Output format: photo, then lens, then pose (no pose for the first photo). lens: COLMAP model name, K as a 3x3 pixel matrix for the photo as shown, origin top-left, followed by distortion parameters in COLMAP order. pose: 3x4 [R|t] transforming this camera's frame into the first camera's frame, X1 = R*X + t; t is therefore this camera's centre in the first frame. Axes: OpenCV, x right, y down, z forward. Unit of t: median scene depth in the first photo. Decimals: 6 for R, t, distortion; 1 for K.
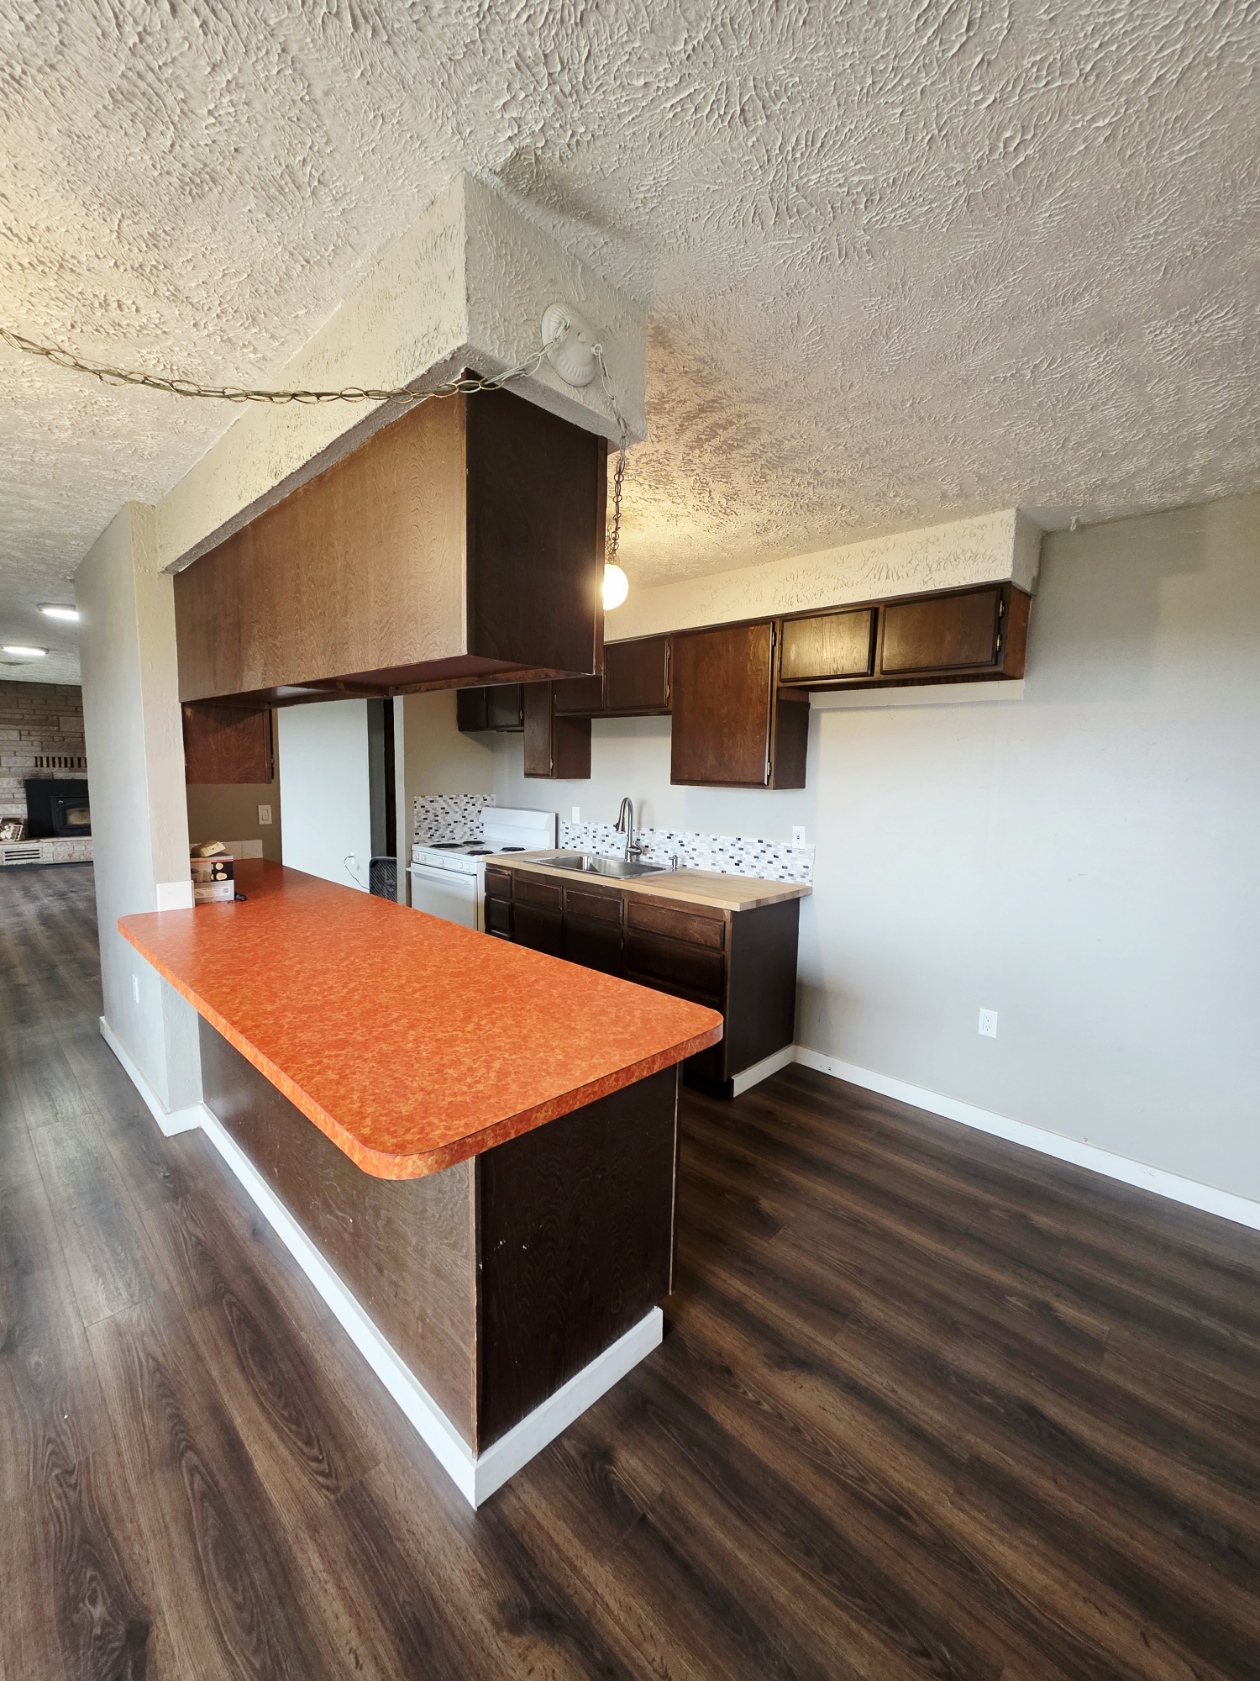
lens RADIAL K [[670.1, 0, 628.0], [0, 670.1, 839.2], [0, 0, 1]] dist [0.000458, 0.000000]
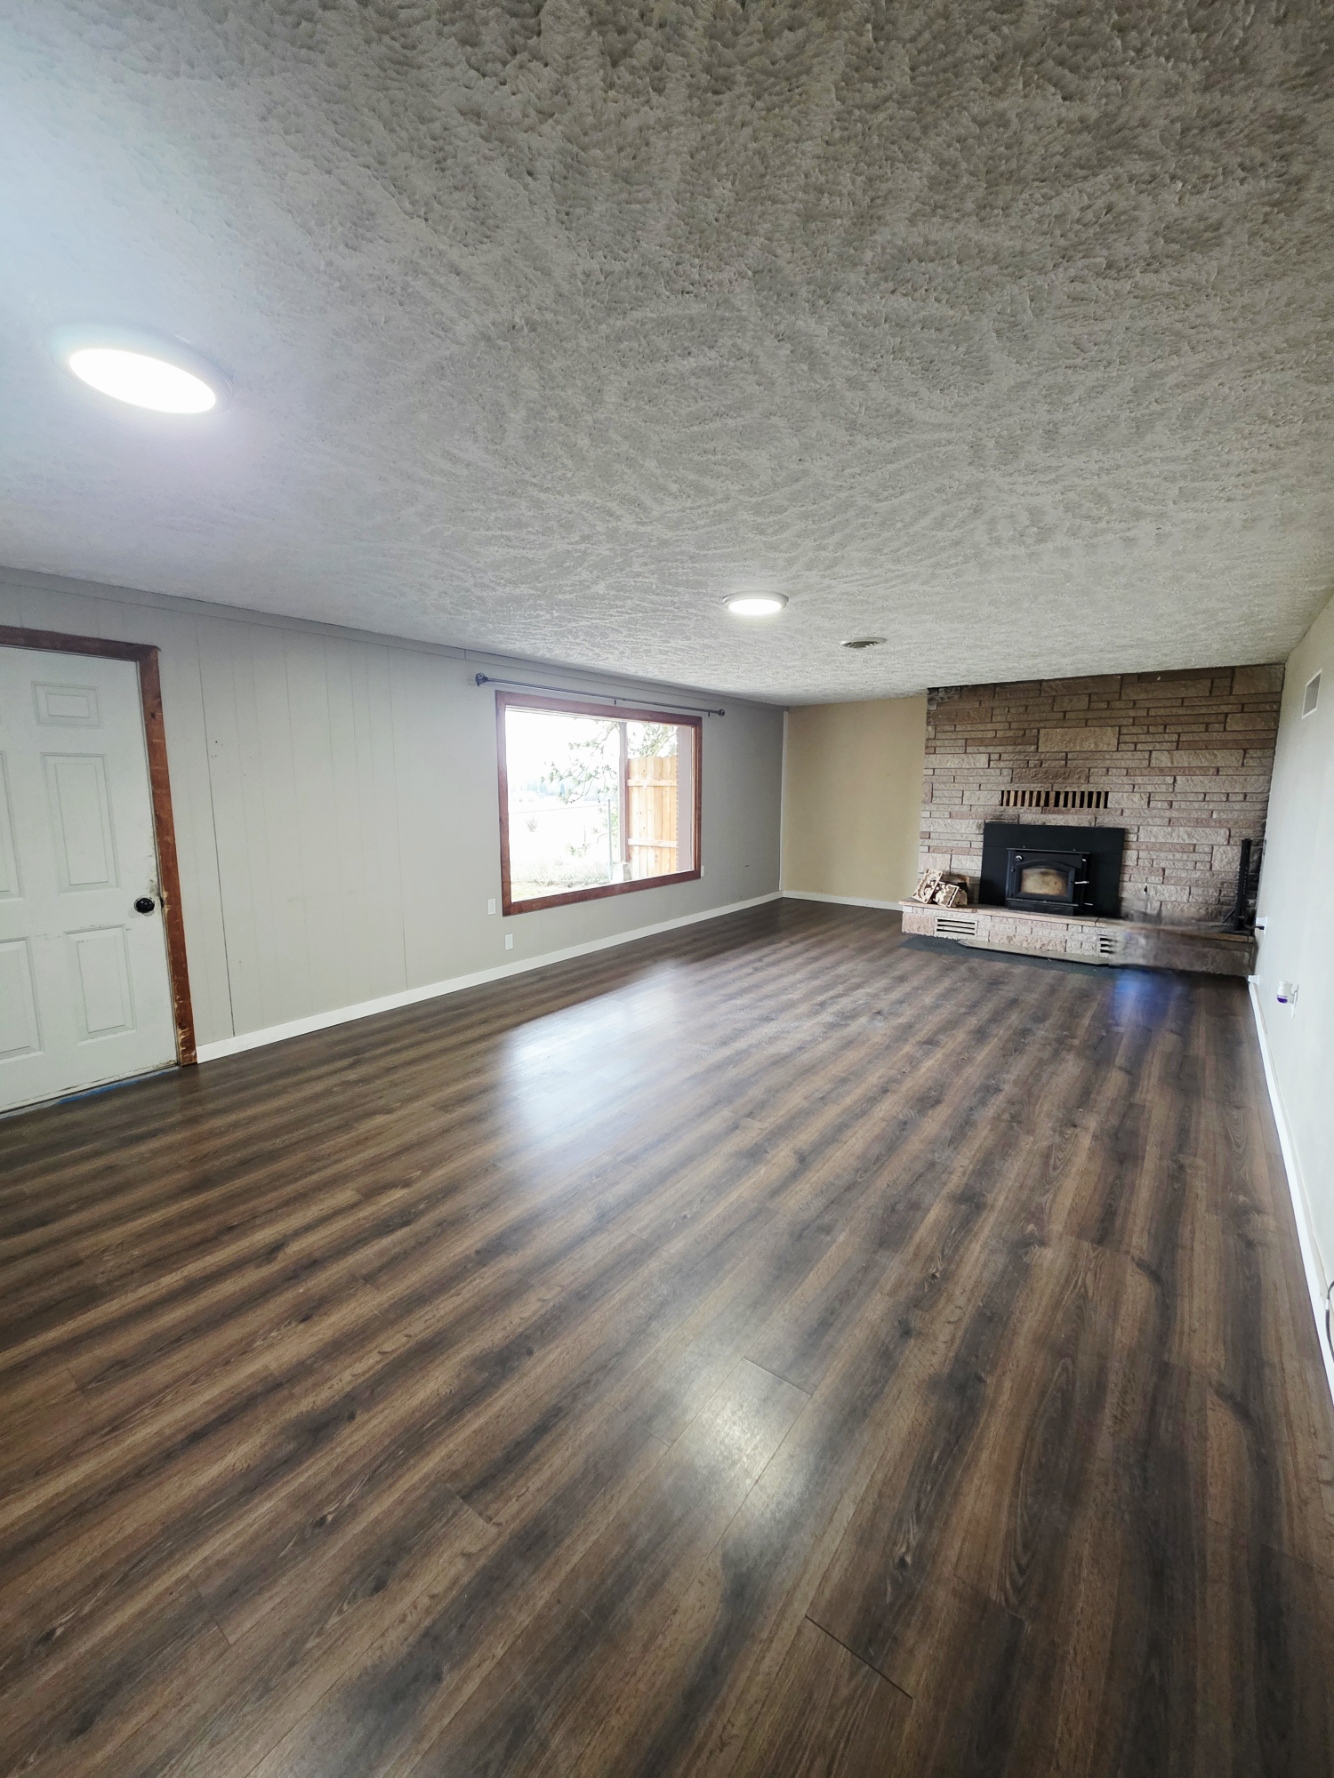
lens RADIAL K [[708.8, 0, 665.2], [0, 708.8, 887.4], [0, 0, 1]] dist [0.000458, 0.000000]
pose [[0.116660, 0.129158, -0.984738, -0.186834], [-0.111795, 0.986914, 0.116199, -0.070807], [0.986860, 0.096533, 0.129572, 0.572814]]
